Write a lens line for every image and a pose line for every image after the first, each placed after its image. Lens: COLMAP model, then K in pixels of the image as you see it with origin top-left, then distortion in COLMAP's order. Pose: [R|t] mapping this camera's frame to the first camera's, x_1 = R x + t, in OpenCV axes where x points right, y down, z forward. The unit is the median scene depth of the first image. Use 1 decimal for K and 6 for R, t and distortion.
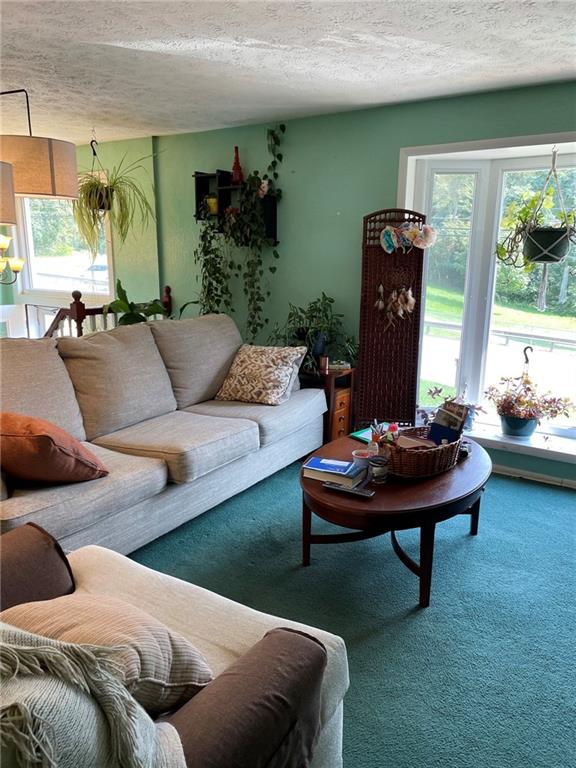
lens RADIAL K [[596.2, 0, 288.0], [0, 596.2, 384.0], [0, 0, 1]] dist [0.098801, -0.112959]
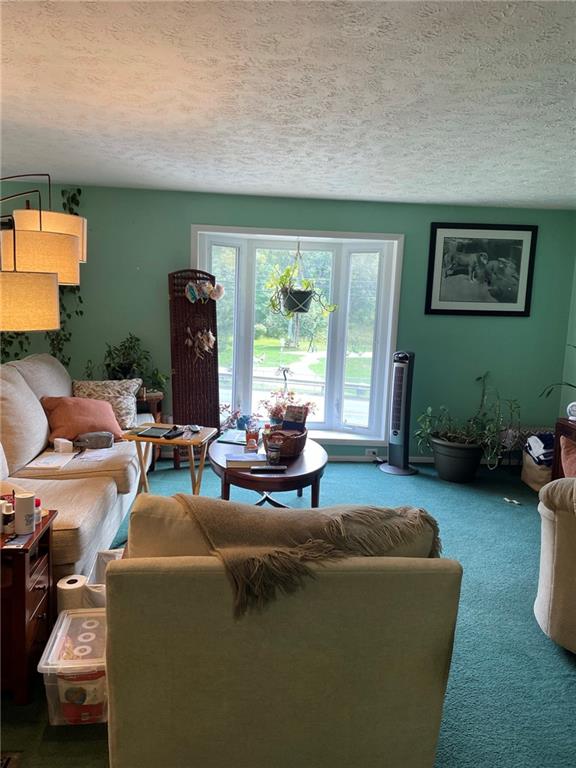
lens RADIAL K [[596.2, 0, 288.0], [0, 596.2, 384.0], [0, 0, 1]] dist [0.098801, -0.112959]
pose [[0.778657, -0.067947, 0.623759, -0.488164], [0.105618, 0.994128, -0.023554, 0.007712], [-0.618496, 0.084220, 0.781261, -0.120237]]
